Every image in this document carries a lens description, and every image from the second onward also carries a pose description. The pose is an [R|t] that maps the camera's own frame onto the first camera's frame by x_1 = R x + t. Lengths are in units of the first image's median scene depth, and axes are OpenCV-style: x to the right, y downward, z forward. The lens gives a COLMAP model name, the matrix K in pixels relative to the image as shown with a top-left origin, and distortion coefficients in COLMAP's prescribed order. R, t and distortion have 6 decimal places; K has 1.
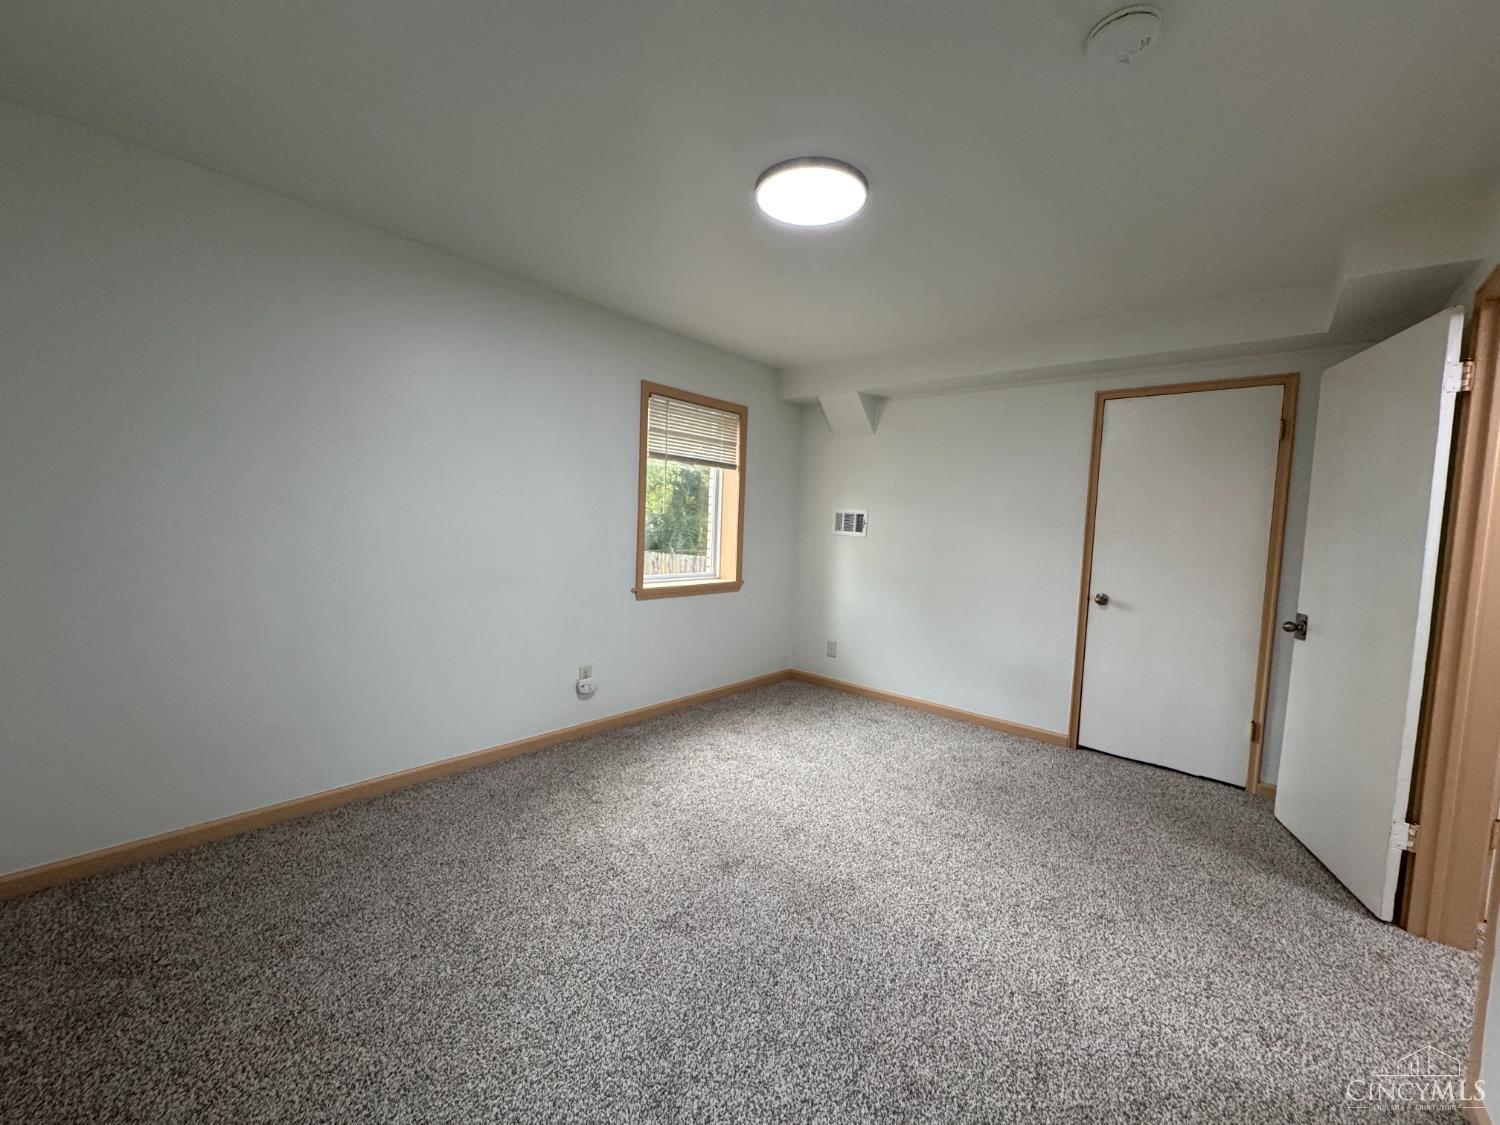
lens RADIAL K [[596.1, 0, 747.6], [0, 596.1, 561.6], [0, 0, 1]] dist [-0.003739, 0.000504]
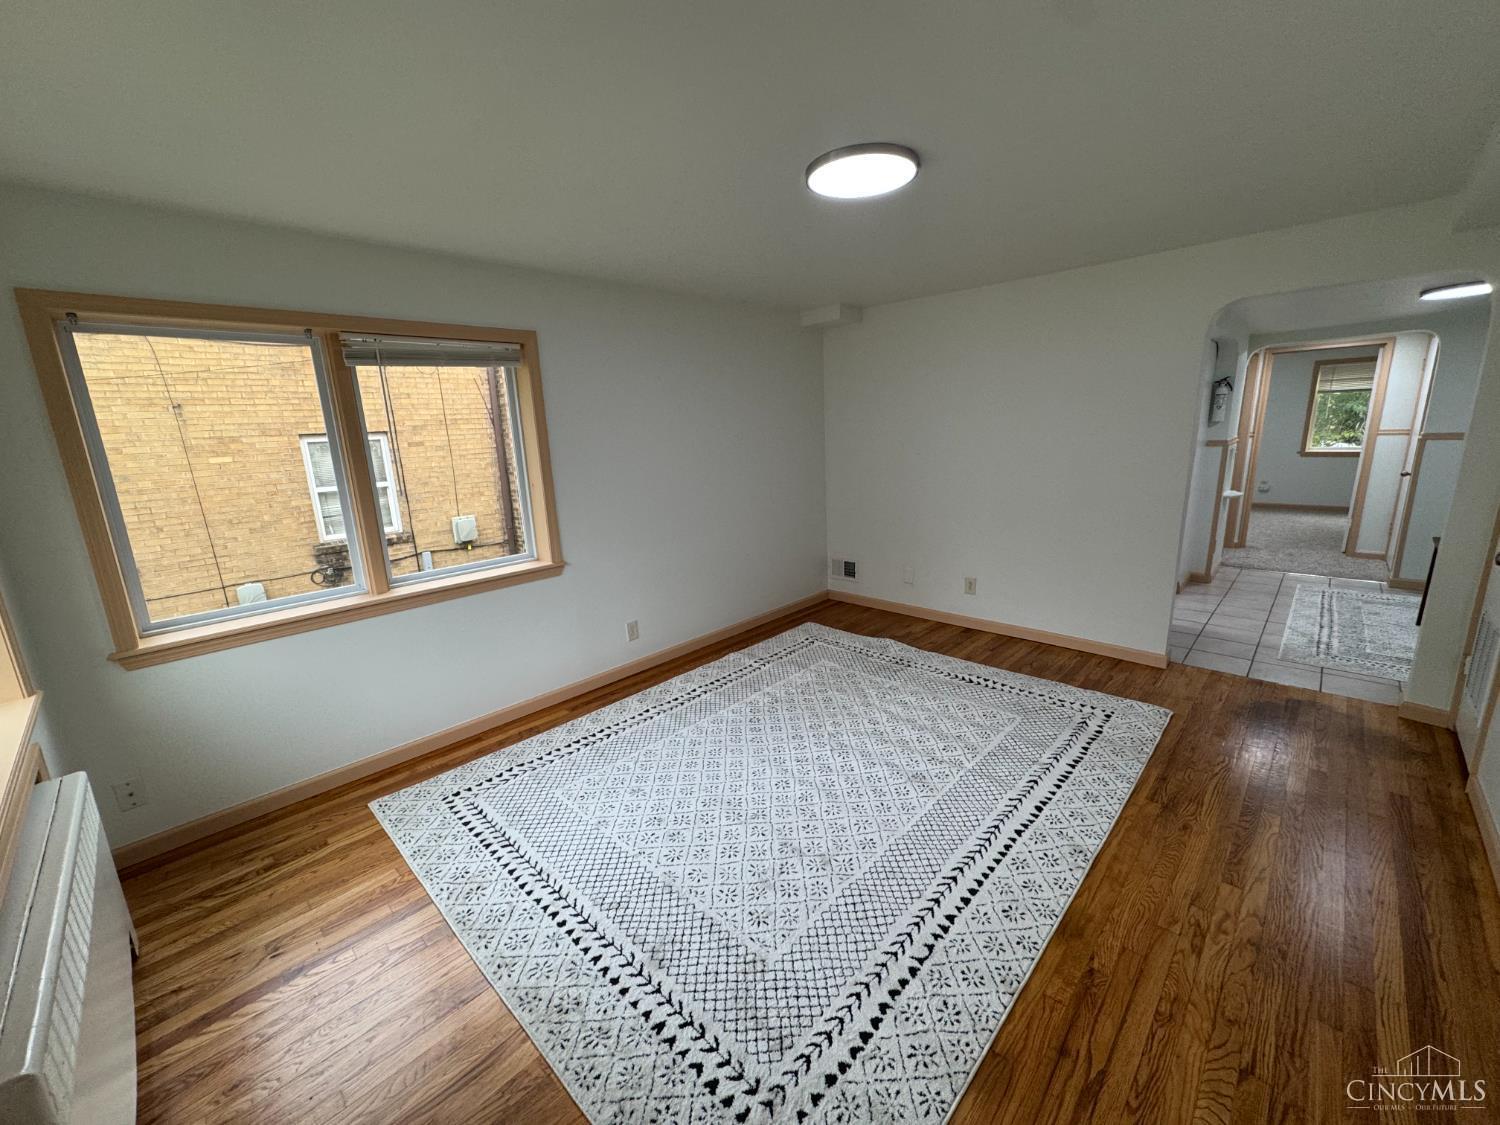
lens RADIAL K [[596.1, 0, 747.6], [0, 596.1, 561.6], [0, 0, 1]] dist [-0.003739, 0.000504]
pose [[-0.053018, 0.186230, -0.981075, 2.276896], [-0.025917, 0.981869, 0.187781, 0.086527], [0.998257, 0.035383, -0.047231, -1.041509]]
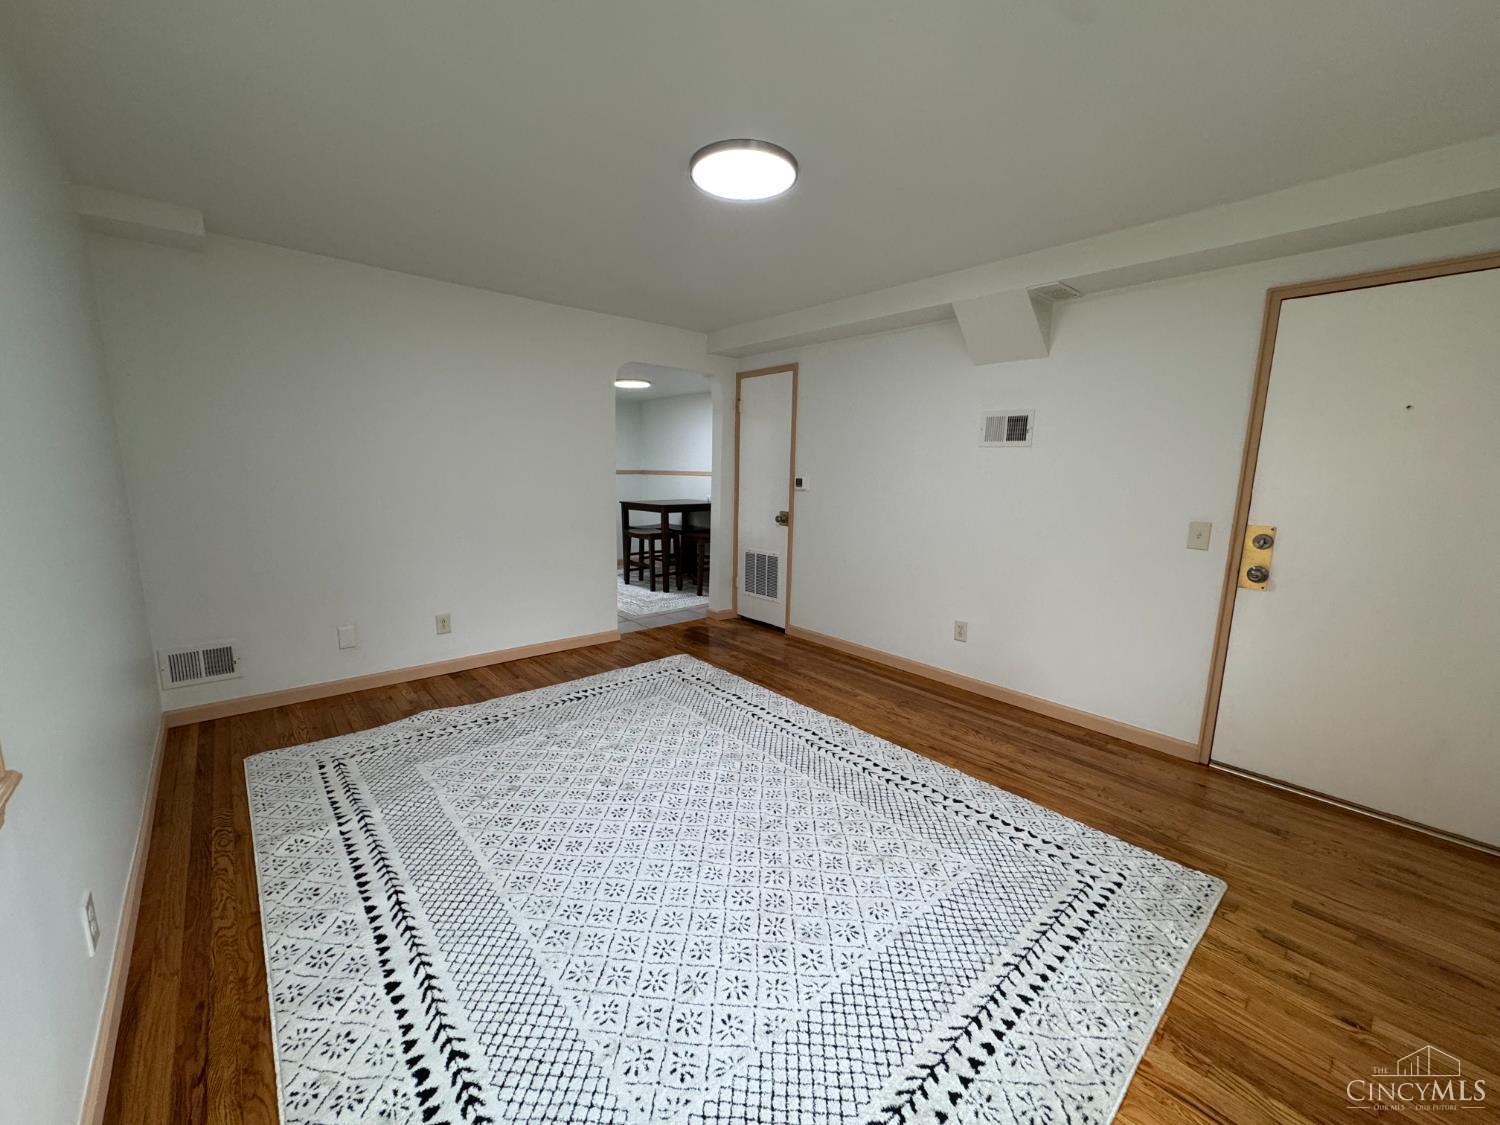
lens RADIAL K [[596.1, 0, 747.6], [0, 596.1, 561.6], [0, 0, 1]] dist [-0.003739, 0.000504]
pose [[0.991310, 0.001147, -0.131542, 1.747076], [0.010486, 0.996091, 0.087706, 0.156039], [0.131128, -0.088323, 0.987423, -1.566193]]
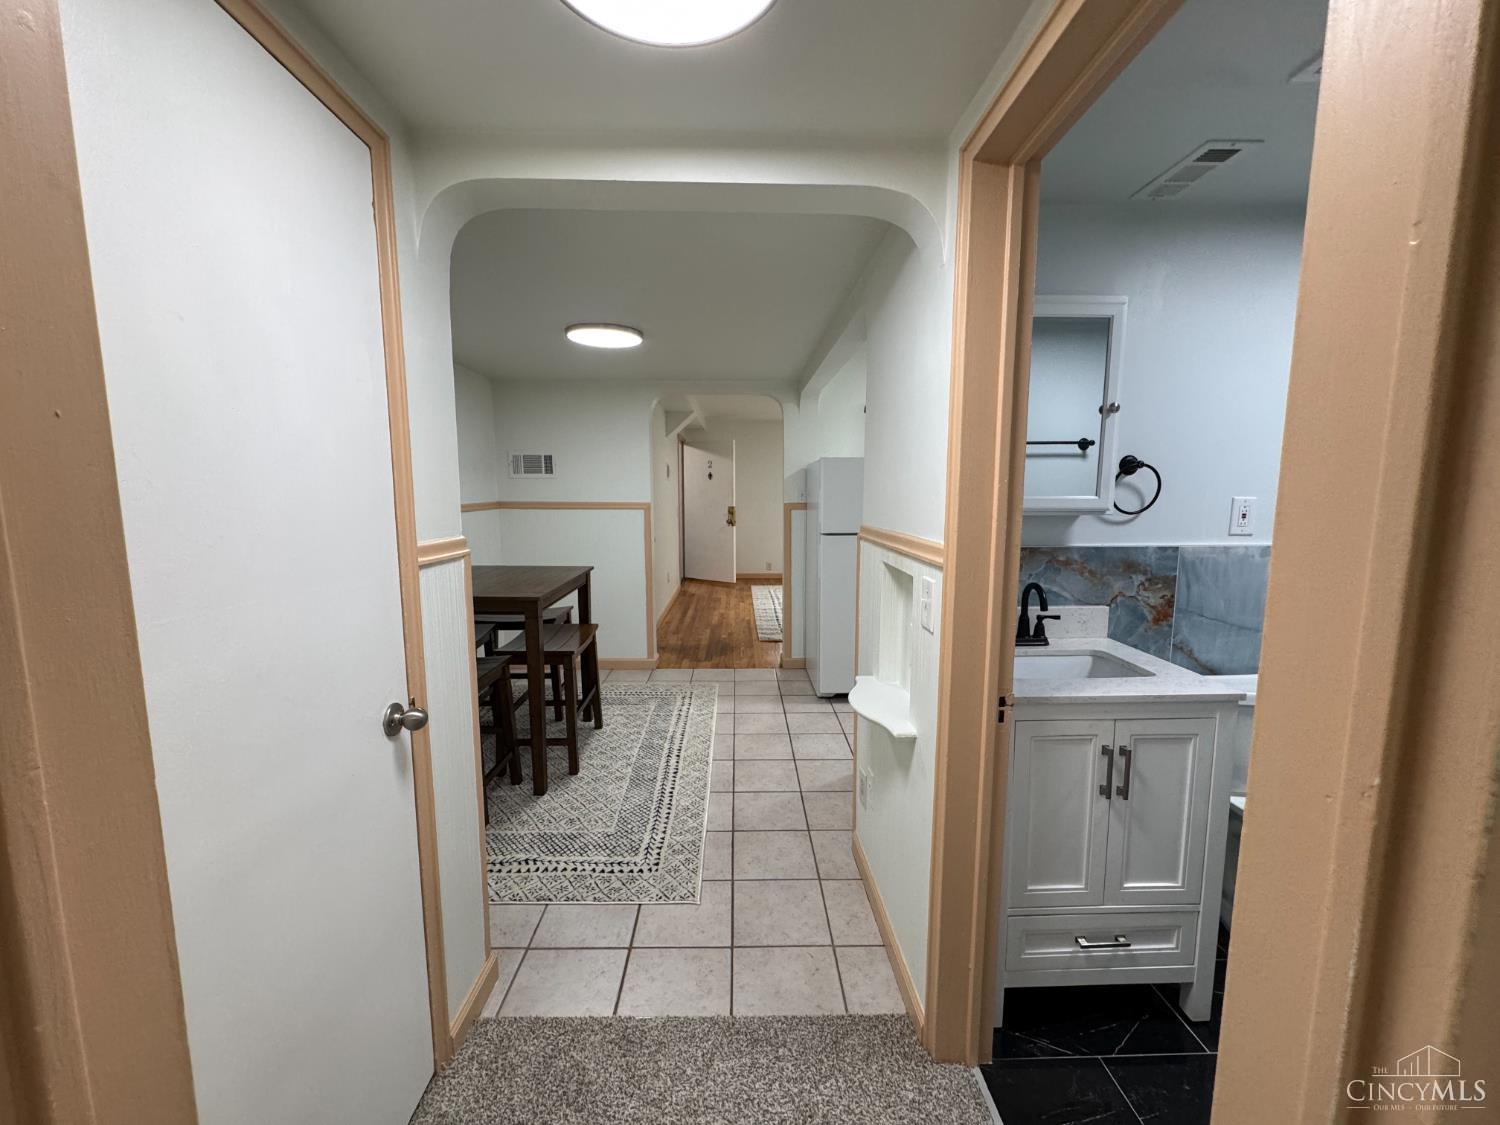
lens RADIAL K [[601.8, 0, 750.9], [0, 601.8, 556.9], [0, 0, 1]] dist [0.001568, 0.000299]
pose [[-0.677644, -0.123458, 0.724953, 0.460306], [0.020000, 0.982349, 0.185987, -0.042110], [-0.735118, 0.140532, -0.663214, 0.468502]]
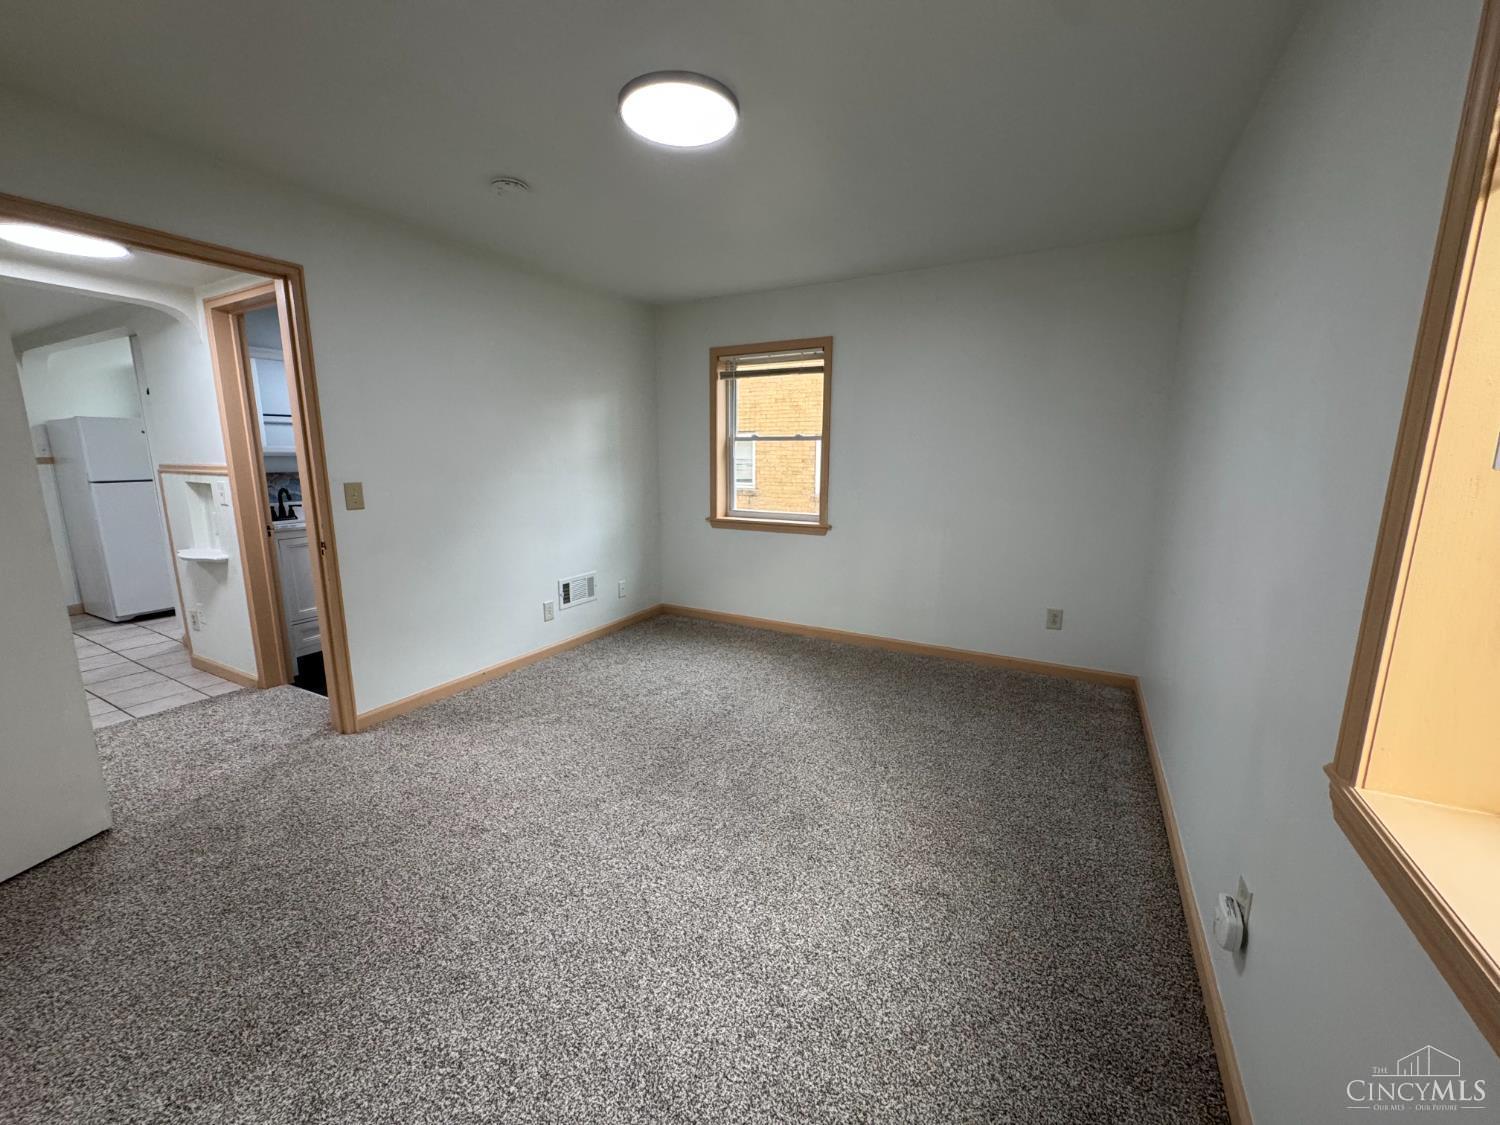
lens RADIAL K [[596.1, 0, 747.6], [0, 596.1, 561.6], [0, 0, 1]] dist [-0.003739, 0.000504]
pose [[-0.974784, -0.003429, -0.223126, 0.111716], [-0.056456, 0.971144, 0.231716, -0.083249], [0.215893, 0.238470, -0.946849, 1.134366]]
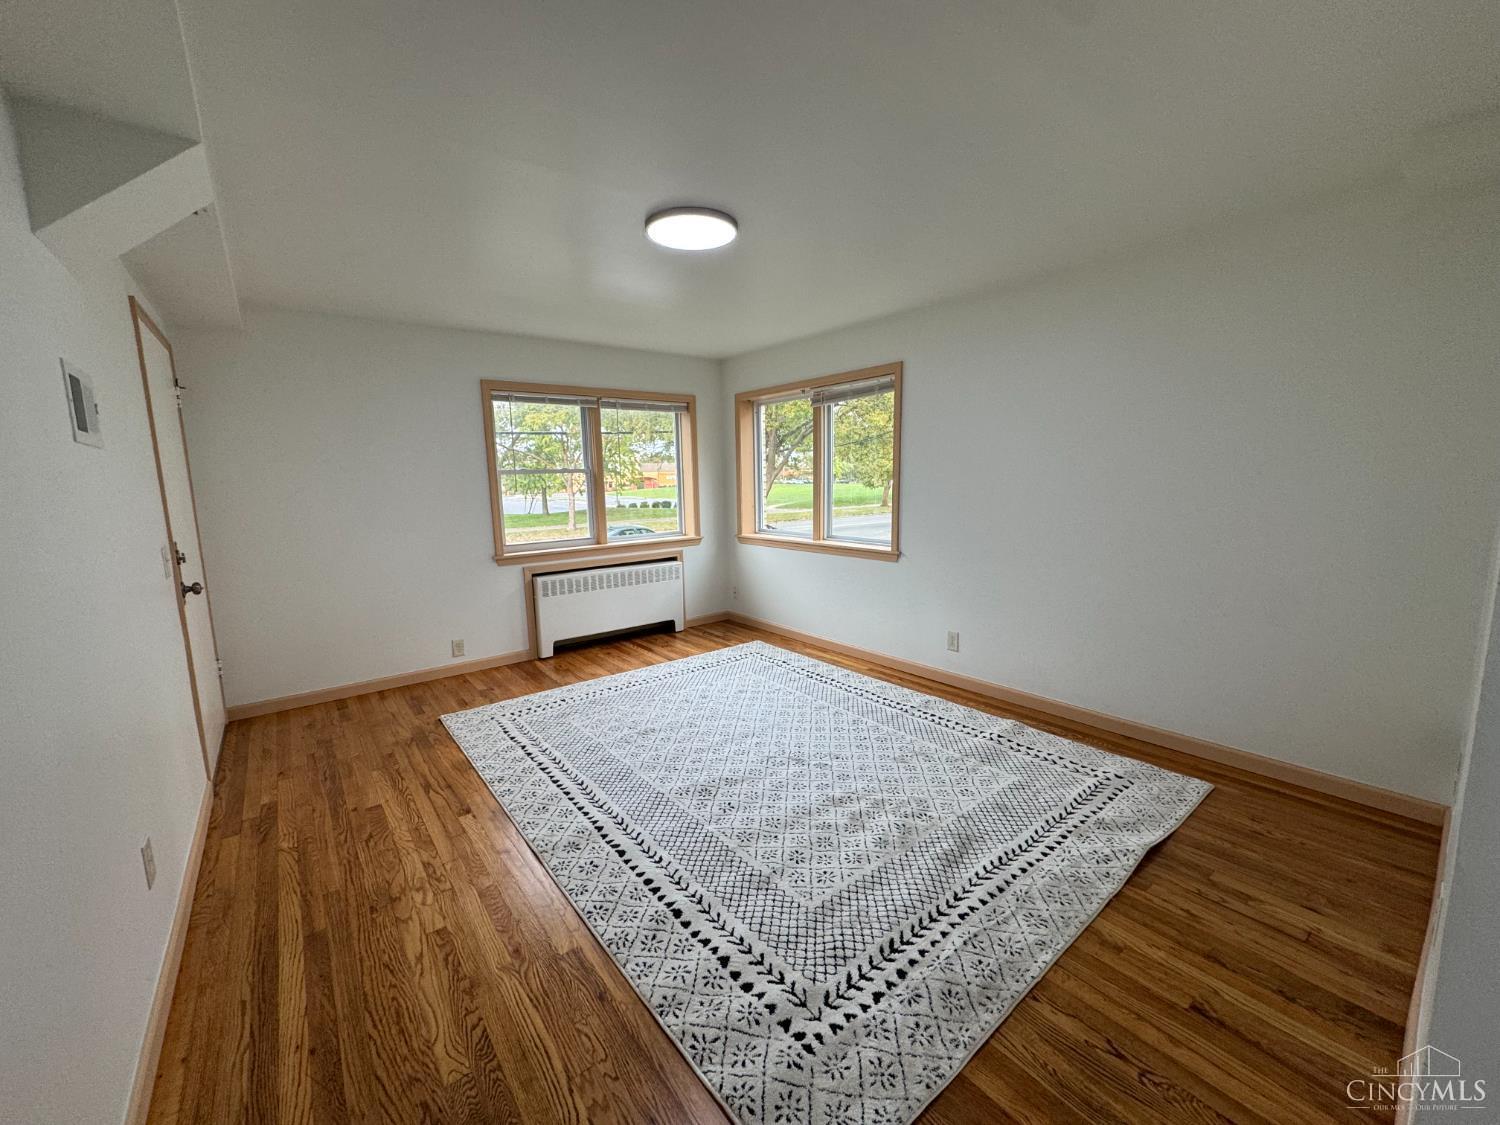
lens RADIAL K [[596.1, 0, 747.6], [0, 596.1, 561.6], [0, 0, 1]] dist [-0.003739, 0.000504]
pose [[-0.983670, -0.043186, 0.174725, 1.477682], [-0.005180, 0.977178, 0.212361, 0.055223], [-0.179909, 0.207988, -0.961444, -0.276936]]
